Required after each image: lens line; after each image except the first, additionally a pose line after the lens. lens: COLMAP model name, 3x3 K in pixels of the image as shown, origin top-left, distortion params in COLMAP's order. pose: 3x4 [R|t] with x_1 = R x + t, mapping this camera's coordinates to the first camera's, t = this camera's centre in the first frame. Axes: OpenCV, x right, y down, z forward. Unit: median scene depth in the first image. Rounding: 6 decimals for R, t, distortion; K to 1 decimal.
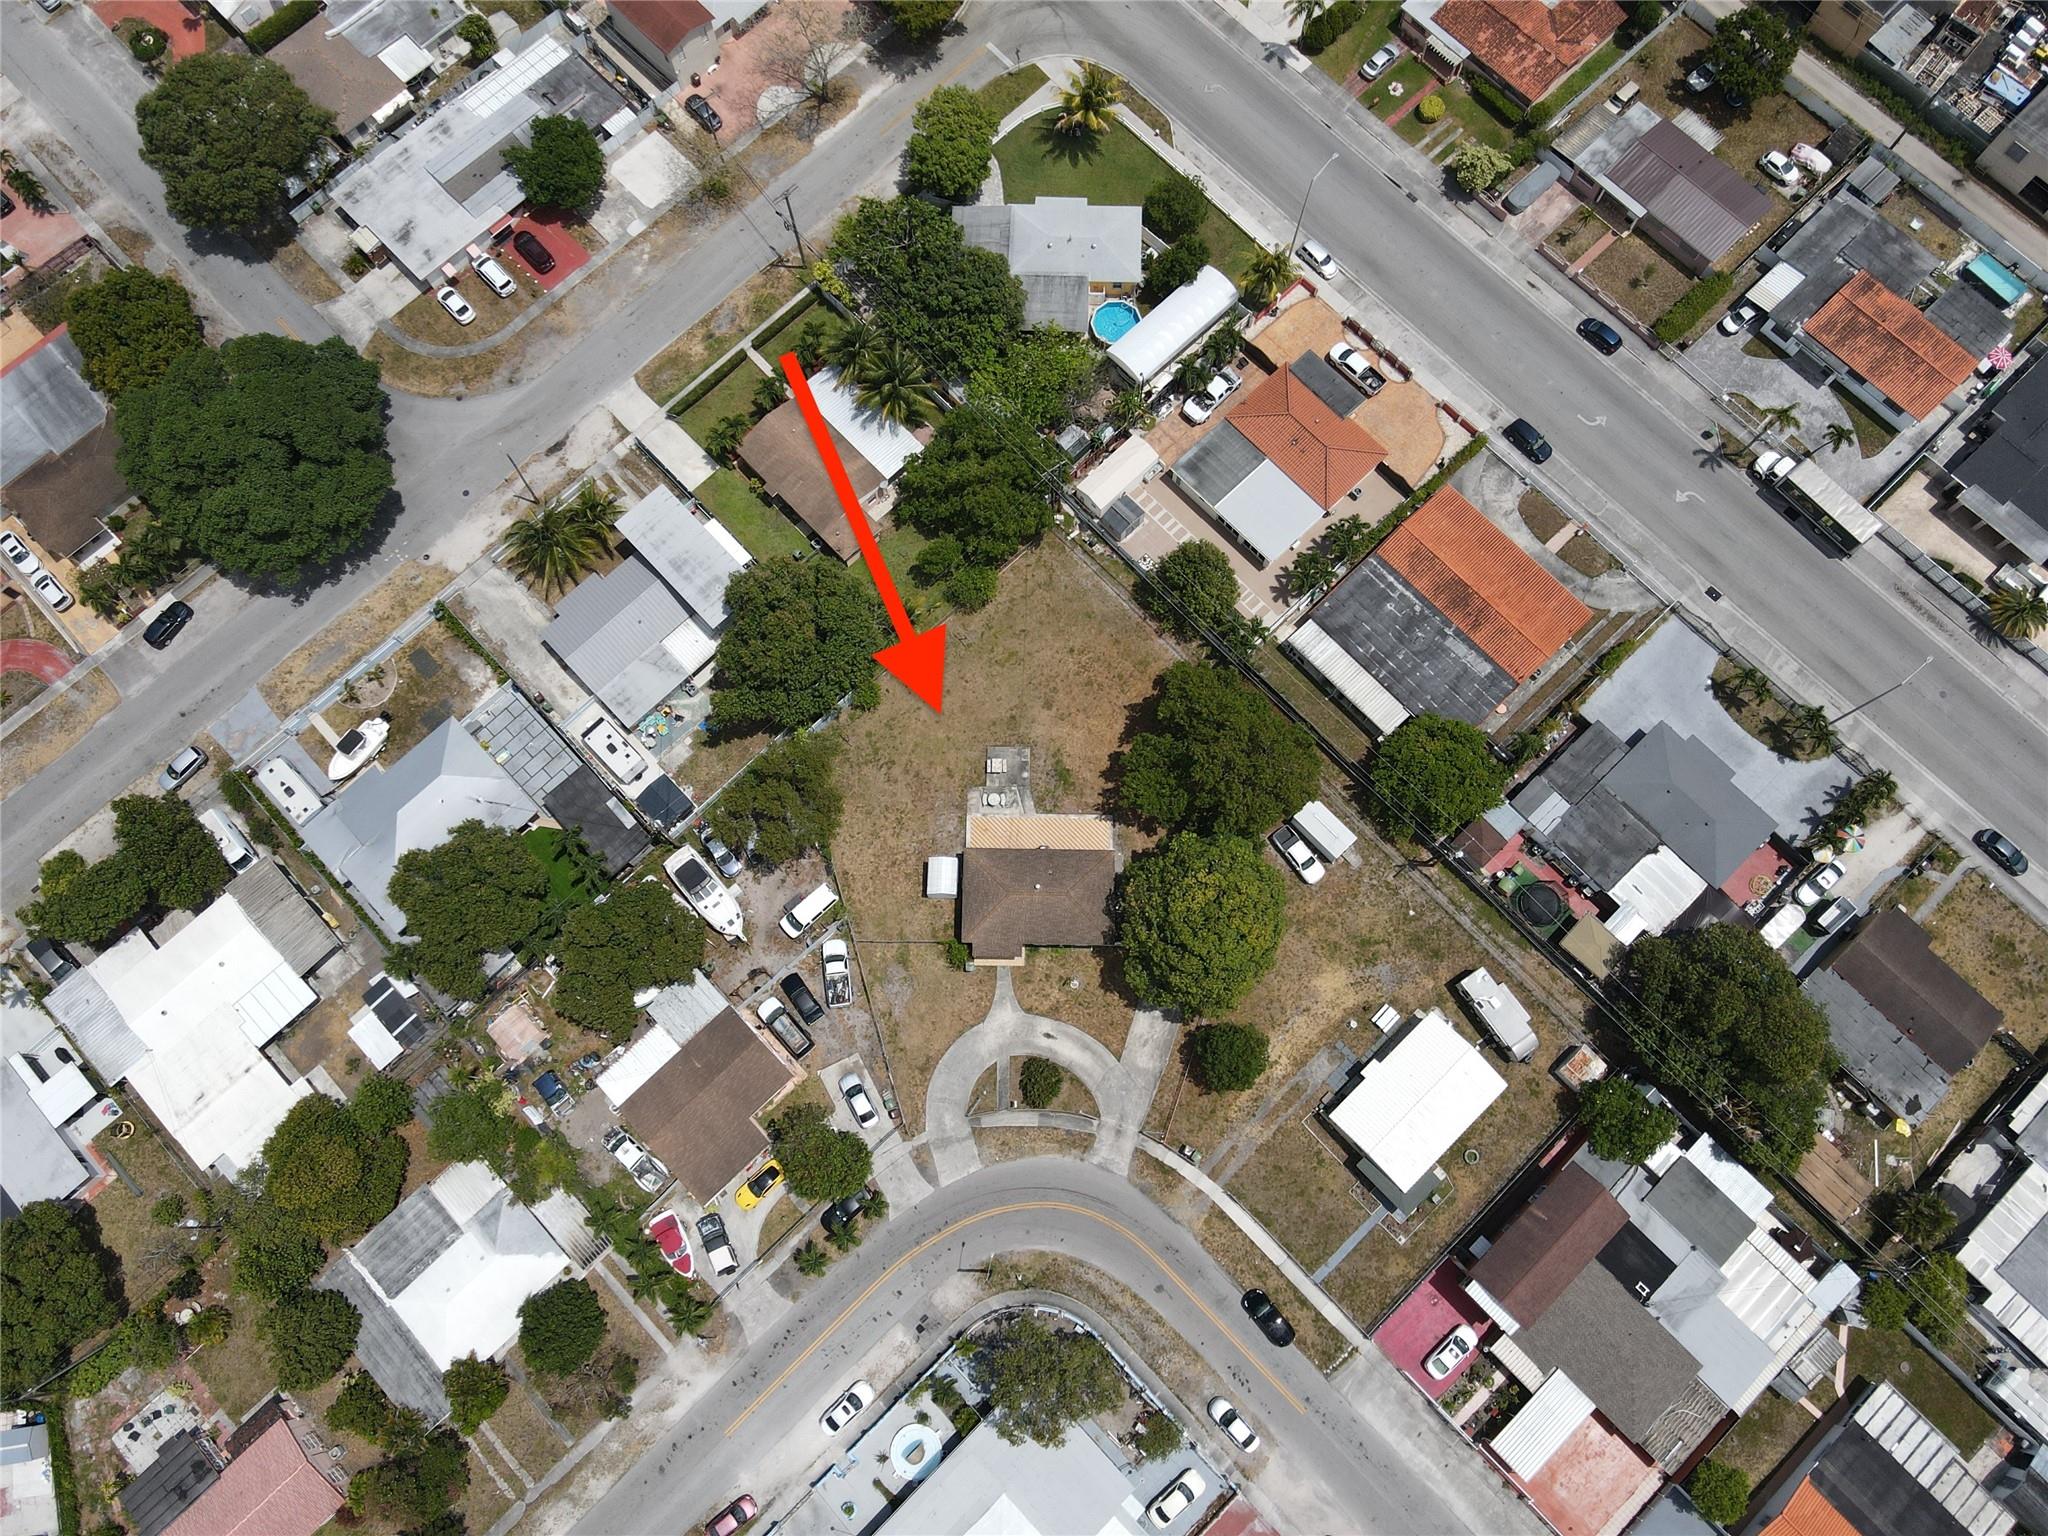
lens RADIAL K [[1496.9, 0, 1014.1], [0, 1496.9, 770.7], [0, 0, 1]] dist [0.012311, 0.009305]
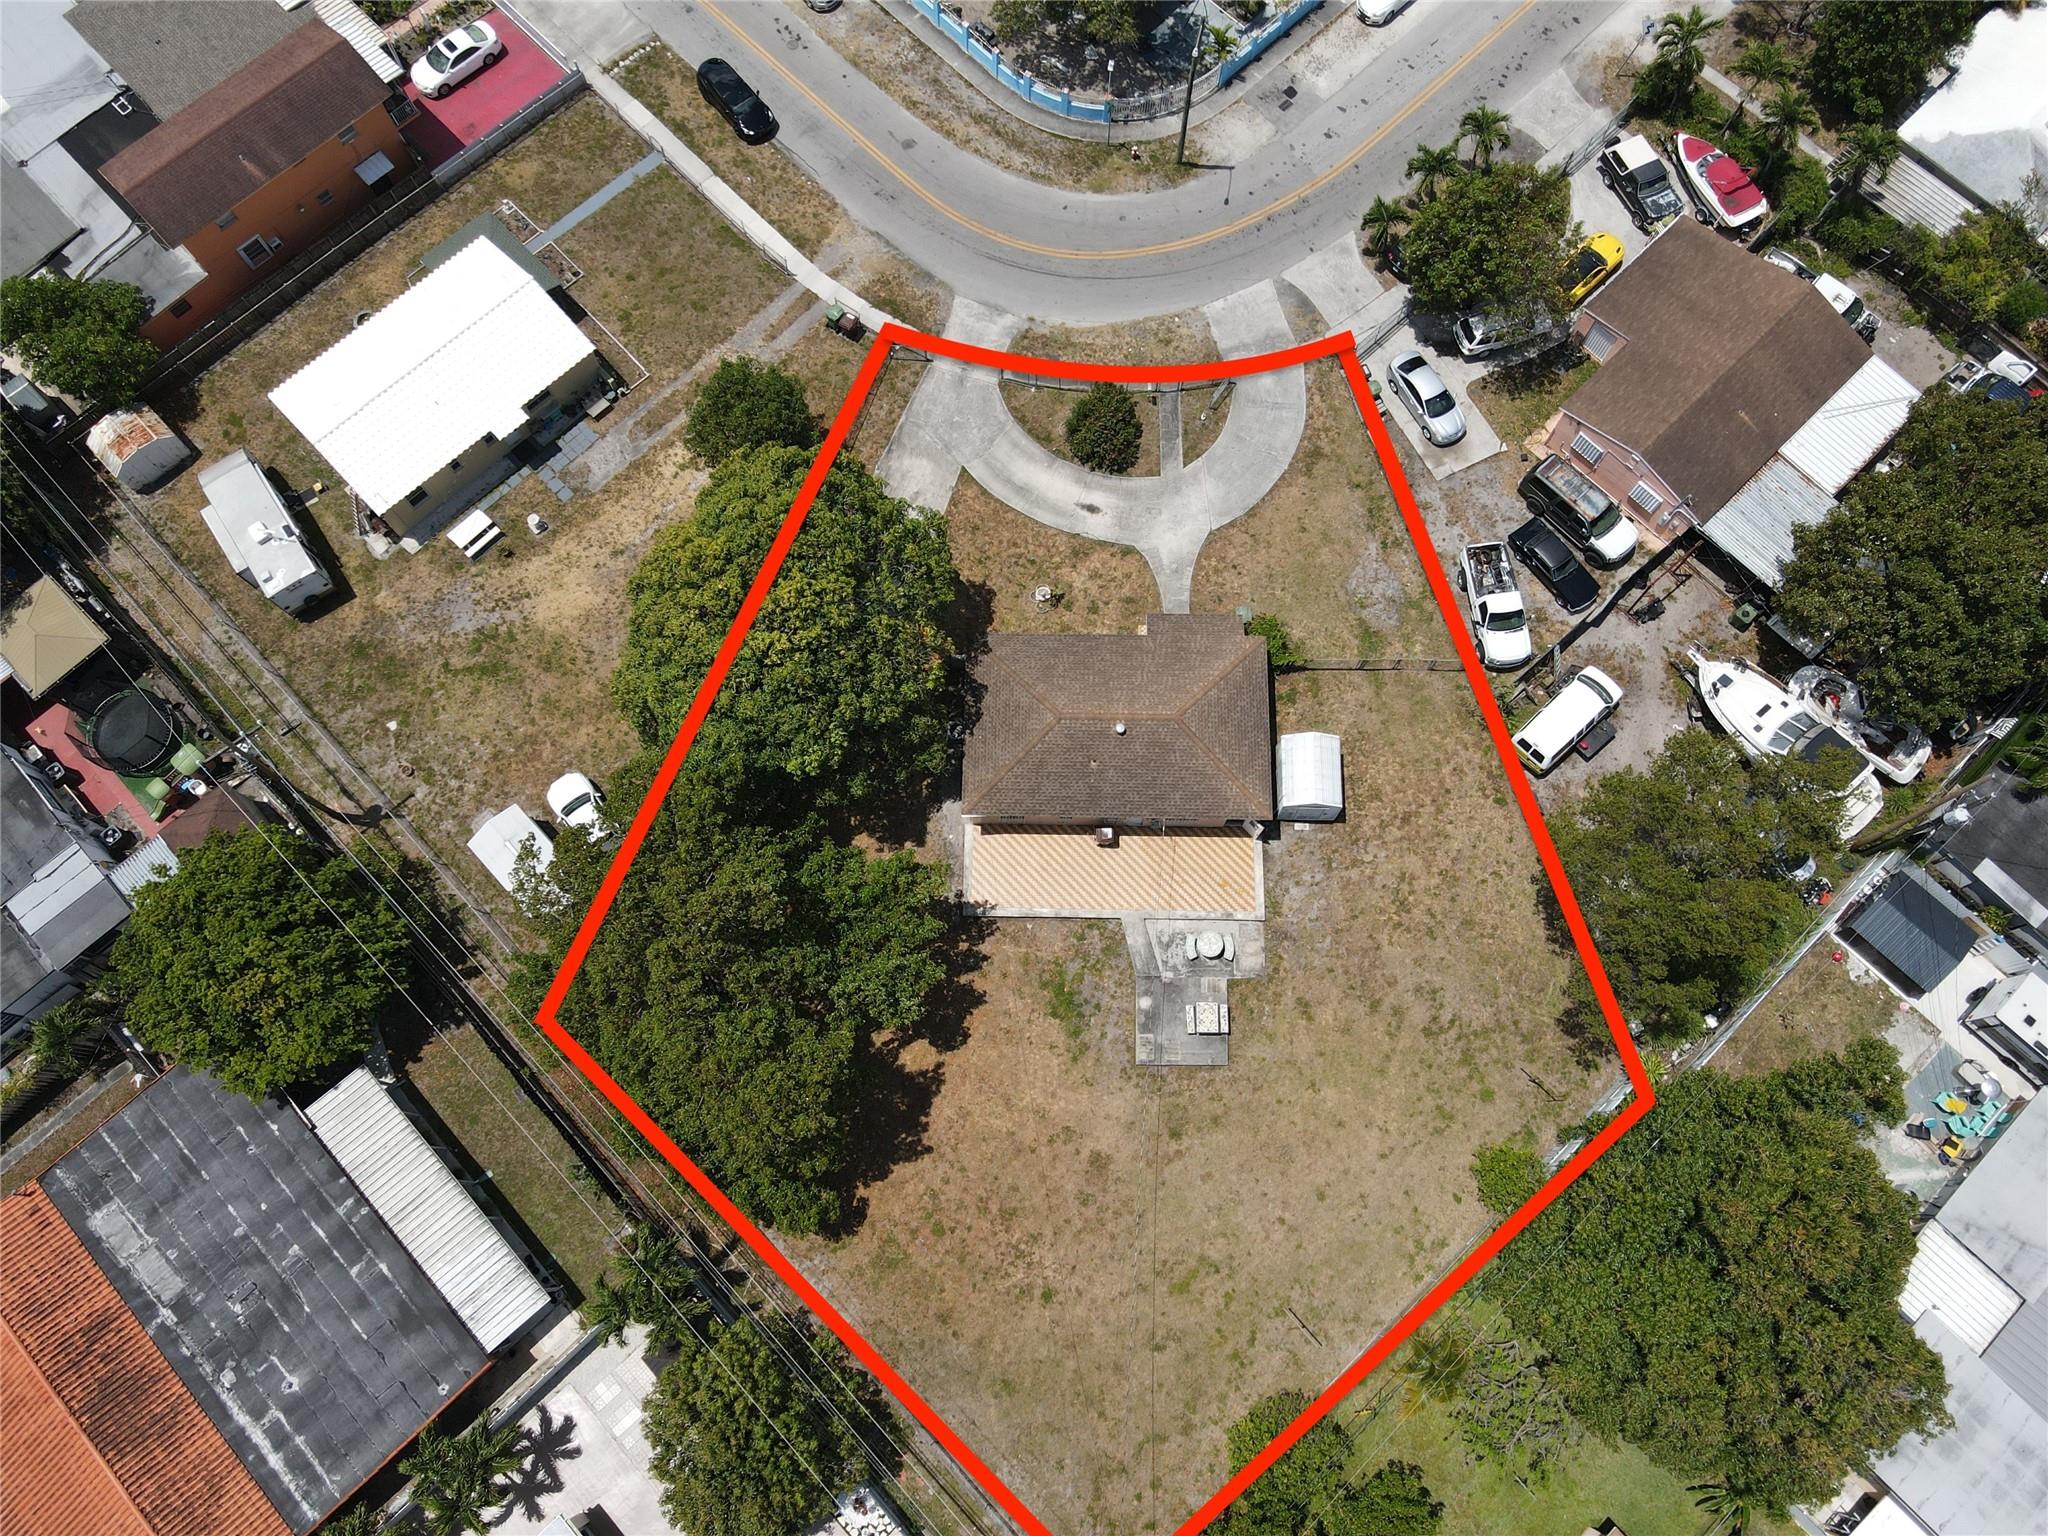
lens RADIAL K [[1496.9, 0, 990.6], [0, 1496.9, 815.0], [0, 0, 1]] dist [0.012311, 0.009305]
pose [[-0.999825, 0.002485, 0.018544, 0.049430], [0.007780, -0.846186, 0.532831, -0.208638], [0.017016, 0.532882, 0.846018, 0.590815]]
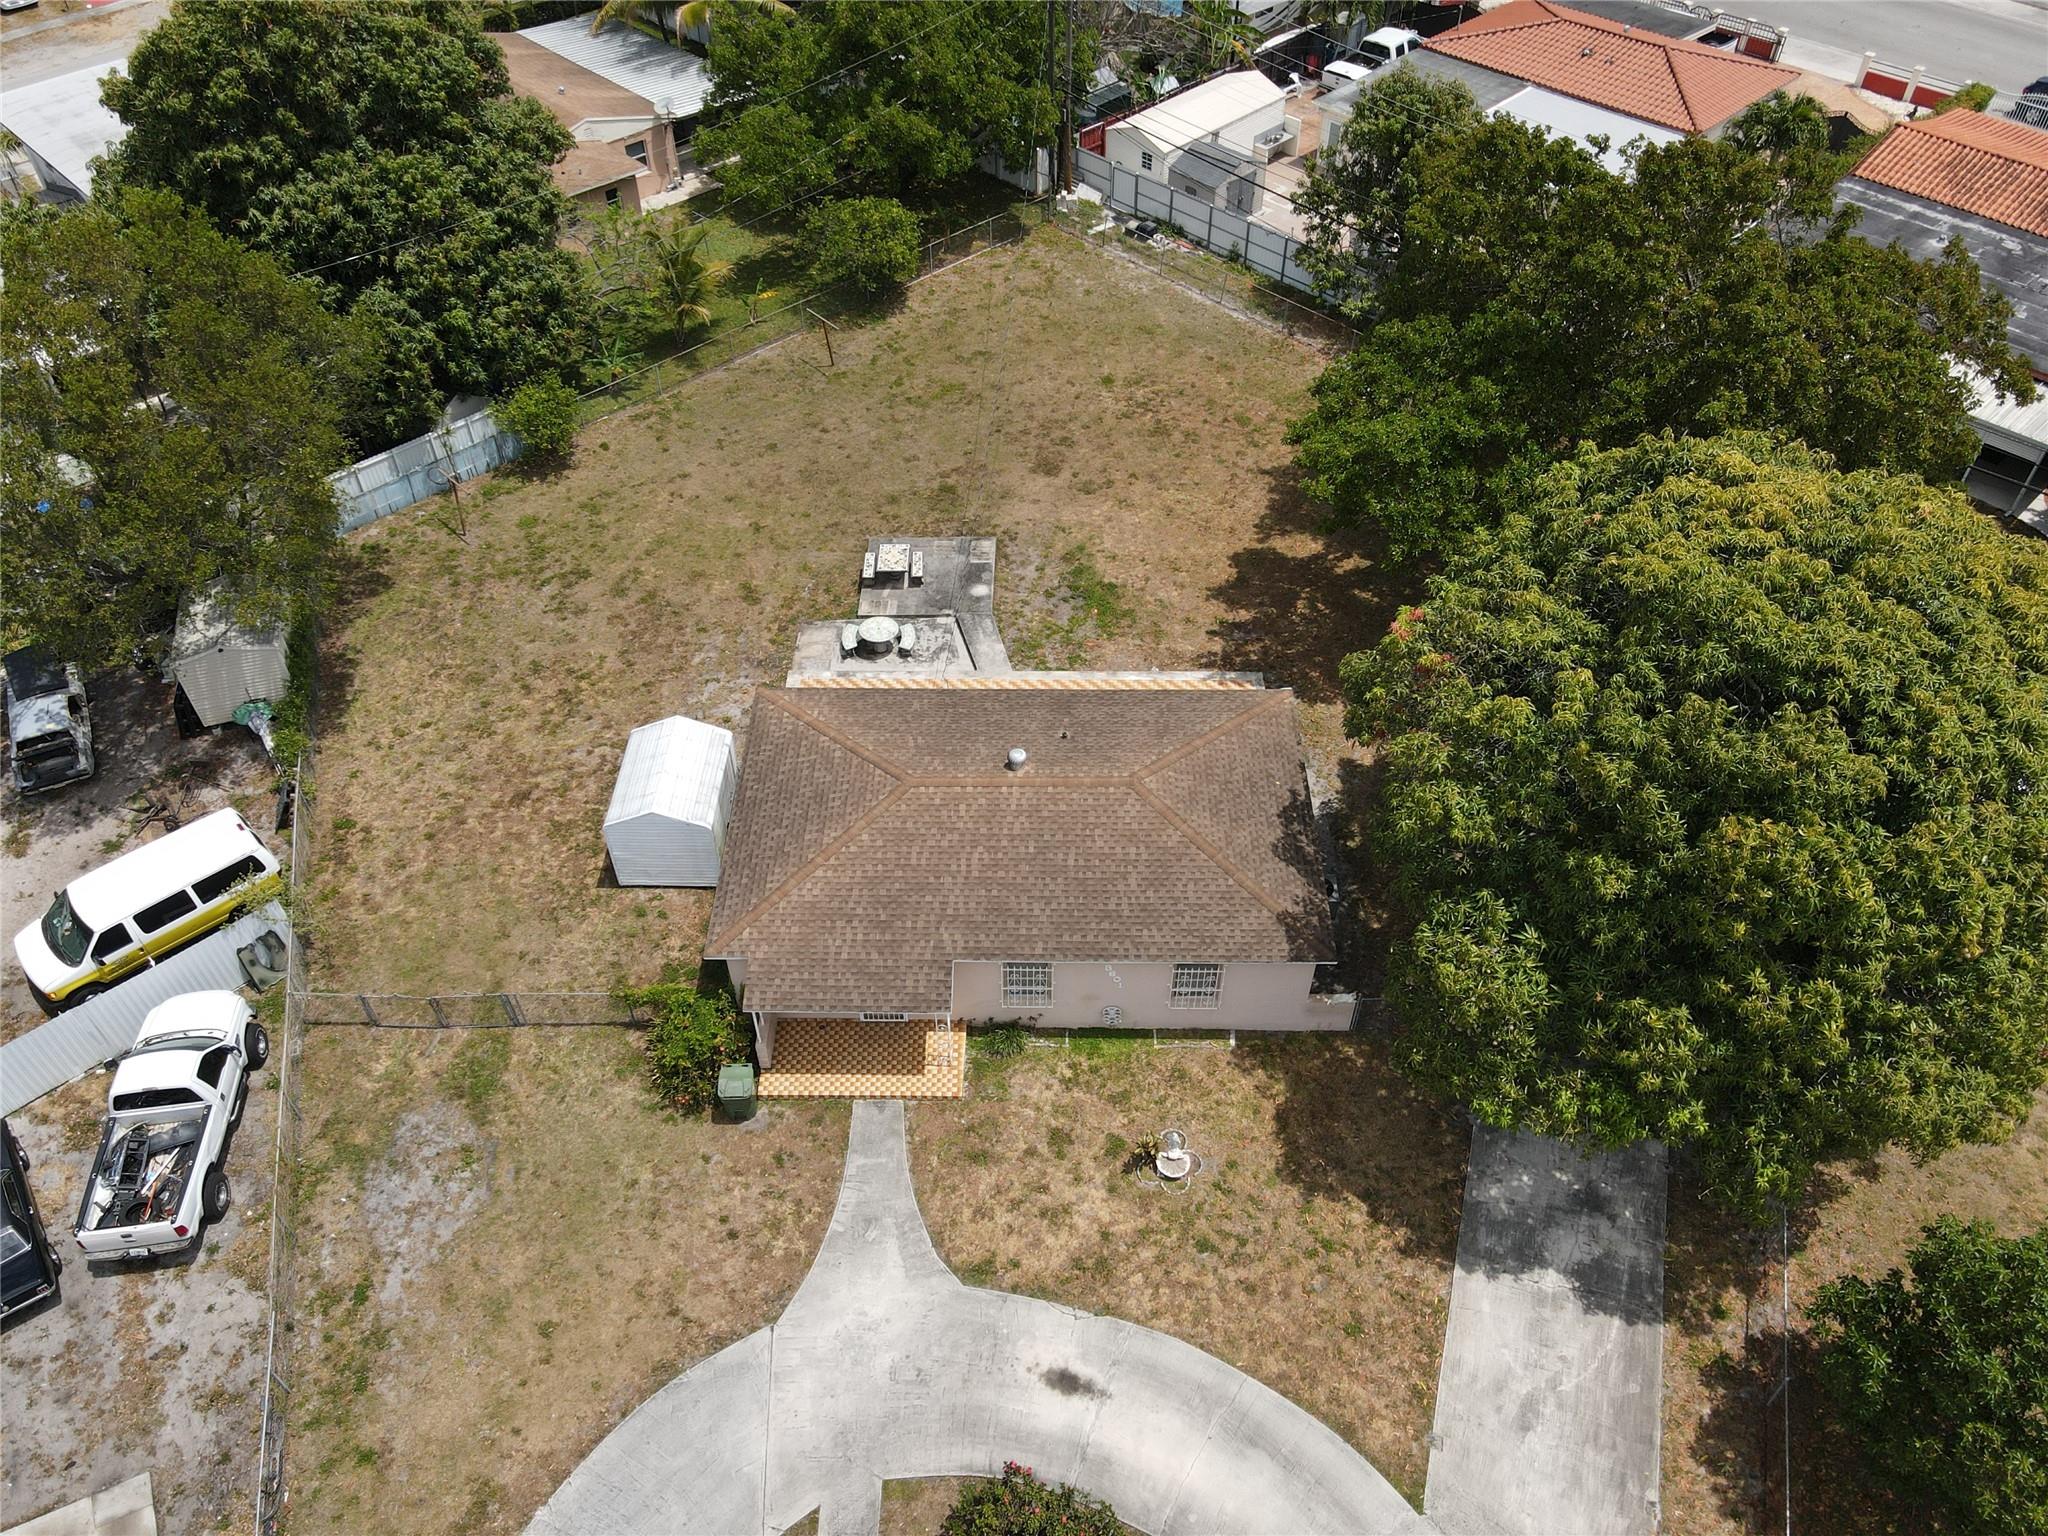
lens RADIAL K [[1496.9, 0, 1015.9], [0, 1496.9, 768.8], [0, 0, 1]] dist [0.012311, 0.009305]
pose [[0.999994, -0.003275, 0.001320, 0.015324], [0.003508, 0.878540, -0.477655, 0.200968], [0.000404, 0.477657, 0.878546, 0.762661]]
